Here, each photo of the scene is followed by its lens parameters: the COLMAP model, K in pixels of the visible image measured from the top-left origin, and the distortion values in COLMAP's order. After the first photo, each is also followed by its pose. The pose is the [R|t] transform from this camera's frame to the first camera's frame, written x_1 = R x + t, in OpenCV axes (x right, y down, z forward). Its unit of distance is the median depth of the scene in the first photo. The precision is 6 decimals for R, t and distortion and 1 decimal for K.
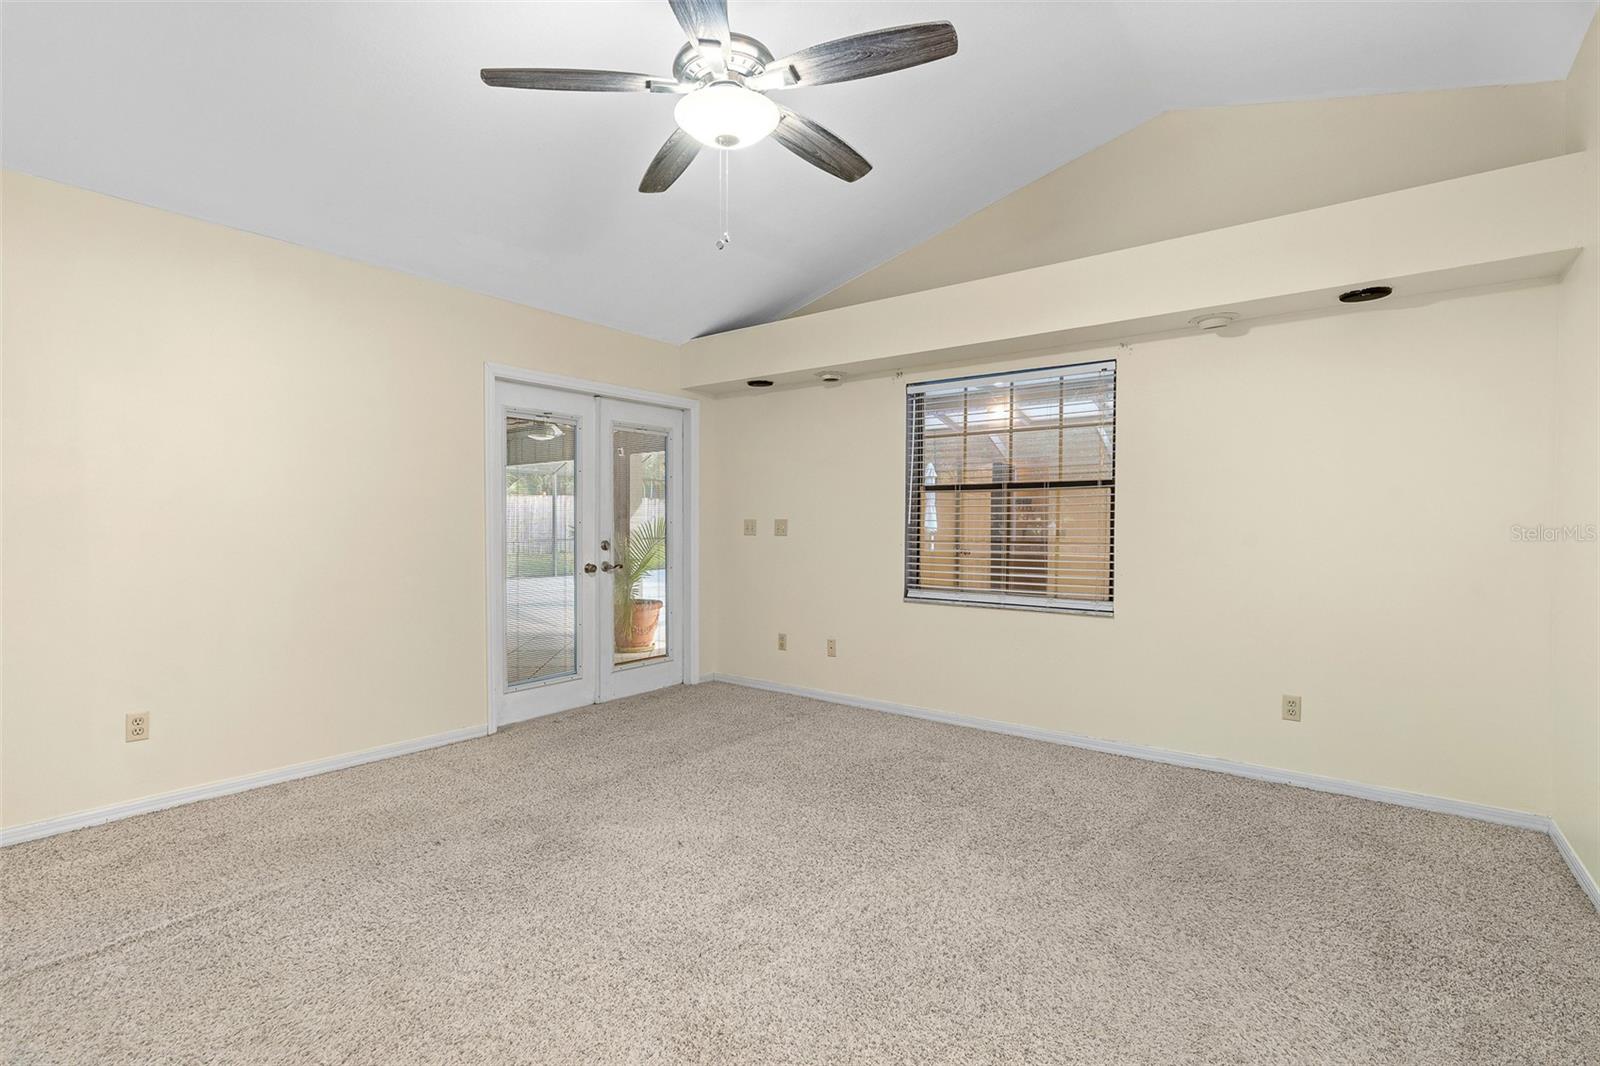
lens RADIAL K [[738.8, 0, 798.6], [0, 738.8, 513.4], [0, 0, 1]] dist [-0.005132, -0.000004]
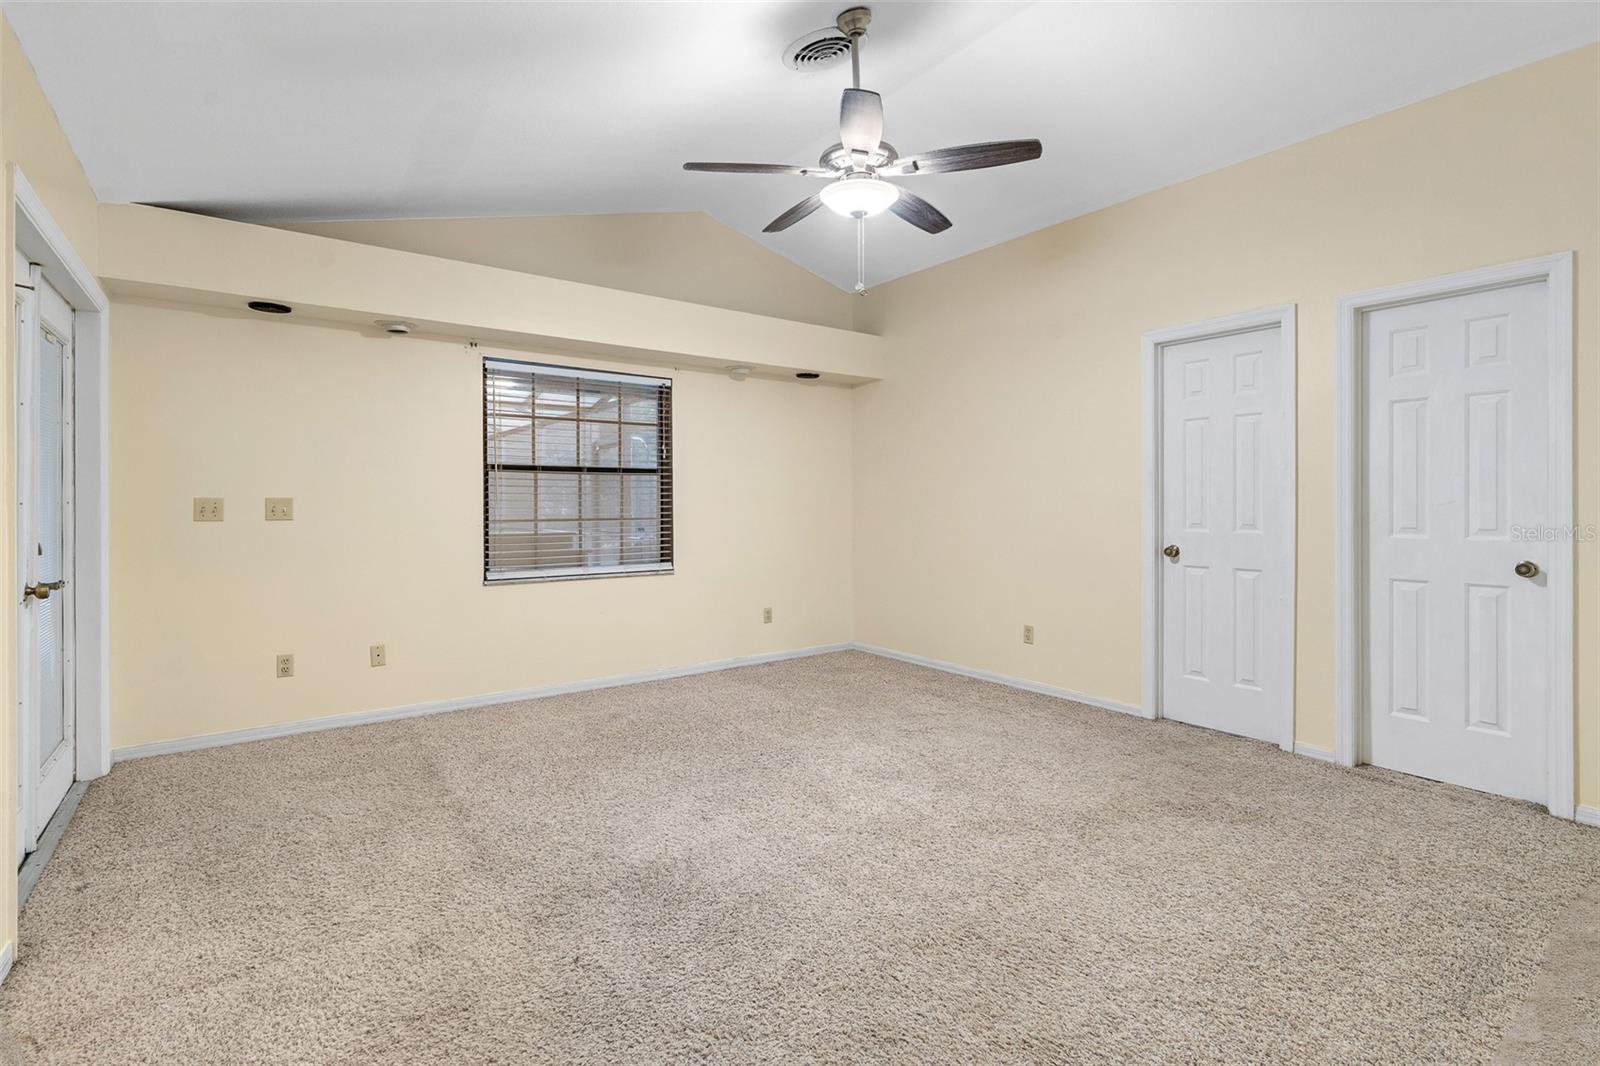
lens RADIAL K [[737.5, 0, 797.1], [0, 737.5, 477.0], [0, 0, 1]] dist [-0.002802, -0.000013]
pose [[0.278195, 0.031787, 0.959998, -0.659164], [-0.012561, 0.999487, -0.029454, 0.002651], [-0.960442, -0.003865, 0.278452, 0.350767]]
